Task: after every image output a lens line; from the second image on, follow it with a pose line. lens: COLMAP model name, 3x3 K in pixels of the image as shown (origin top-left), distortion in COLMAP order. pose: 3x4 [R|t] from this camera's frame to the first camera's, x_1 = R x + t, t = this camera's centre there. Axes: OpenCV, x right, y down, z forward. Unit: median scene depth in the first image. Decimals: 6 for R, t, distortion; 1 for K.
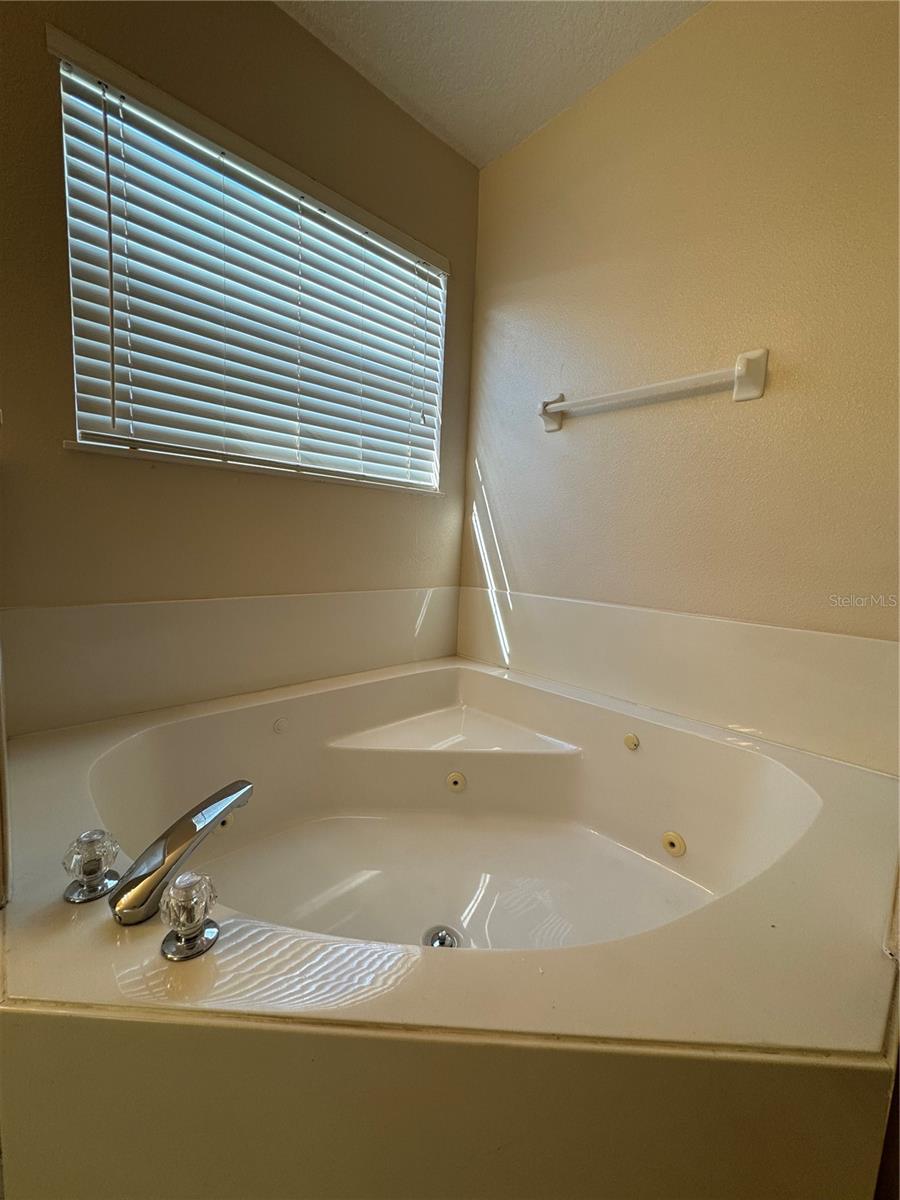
lens RADIAL K [[478.5, 0, 450.0], [0, 478.5, 600.0], [0, 0, 1]] dist [-0.001613, 0.000163]
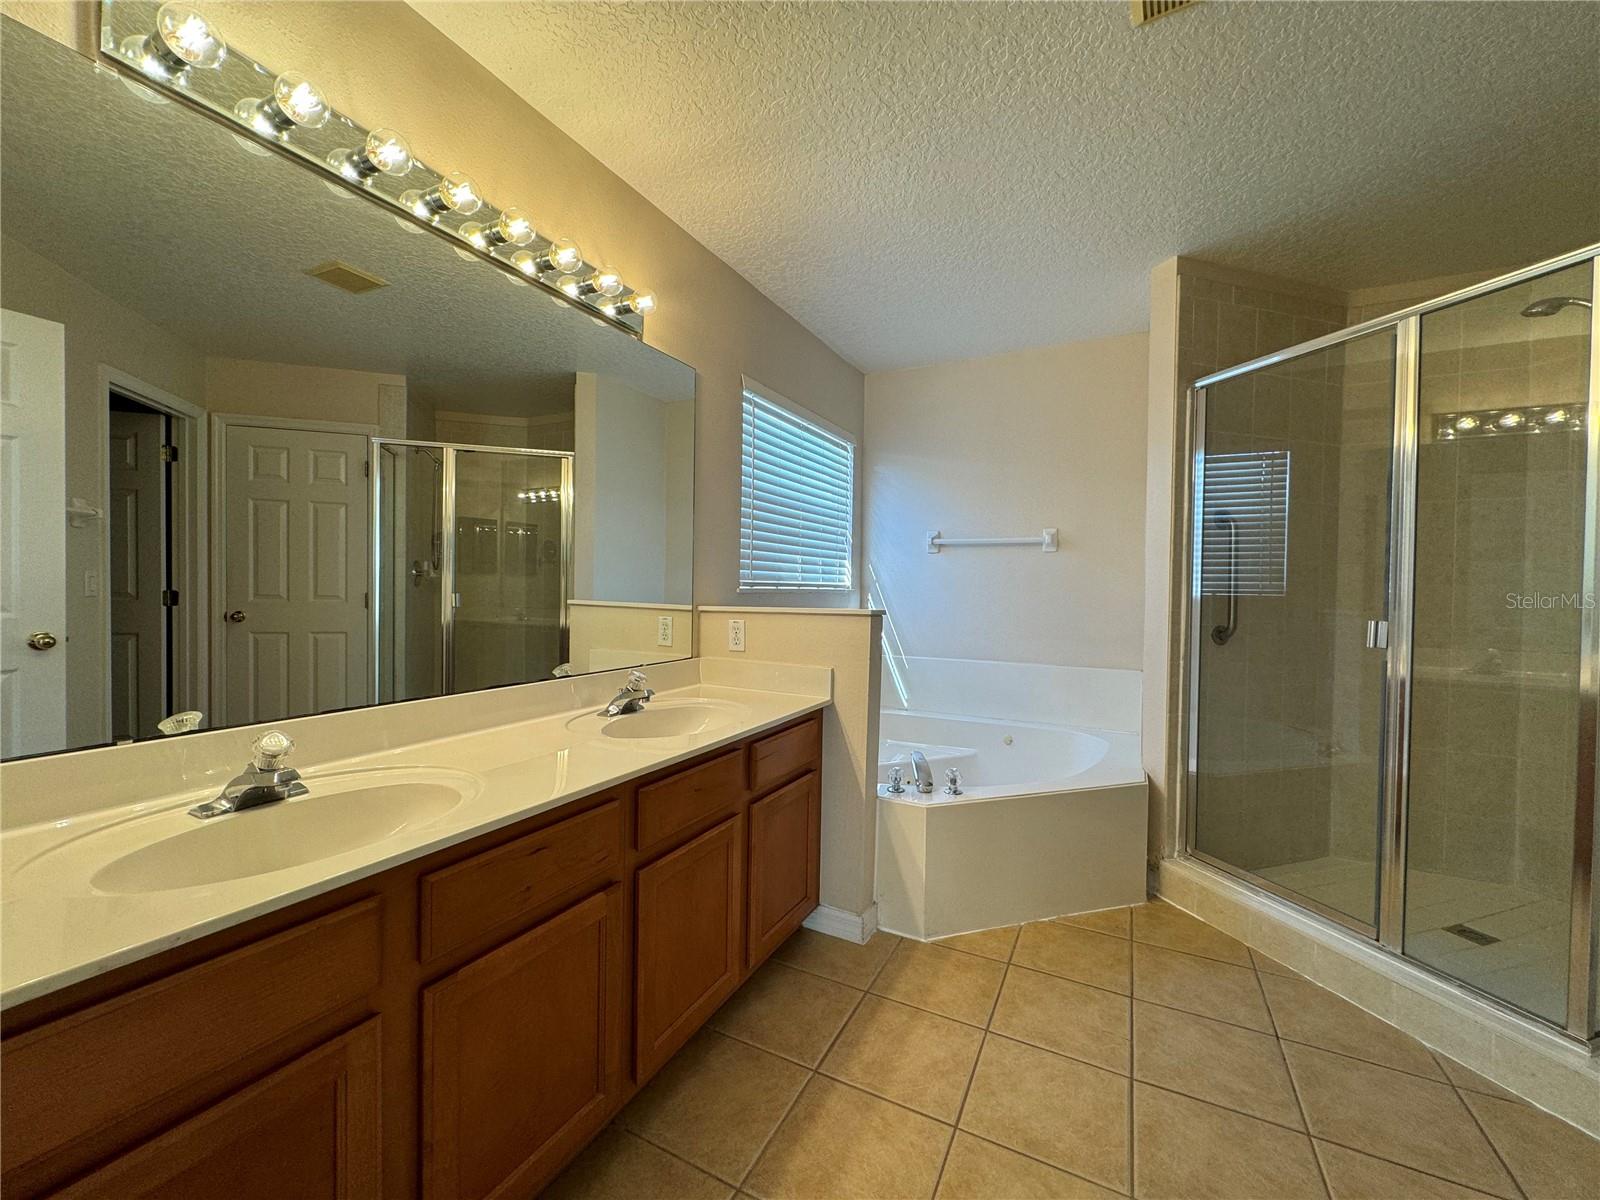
lens RADIAL K [[638.0, 0, 802.2], [0, 638.0, 600.0], [0, 0, 1]] dist [-0.001613, 0.000163]
pose [[0.939808, -0.039824, 0.339375, -0.932845], [0.070252, 0.994487, -0.077845, -0.066785], [-0.334404, 0.097001, 0.937424, -0.829522]]
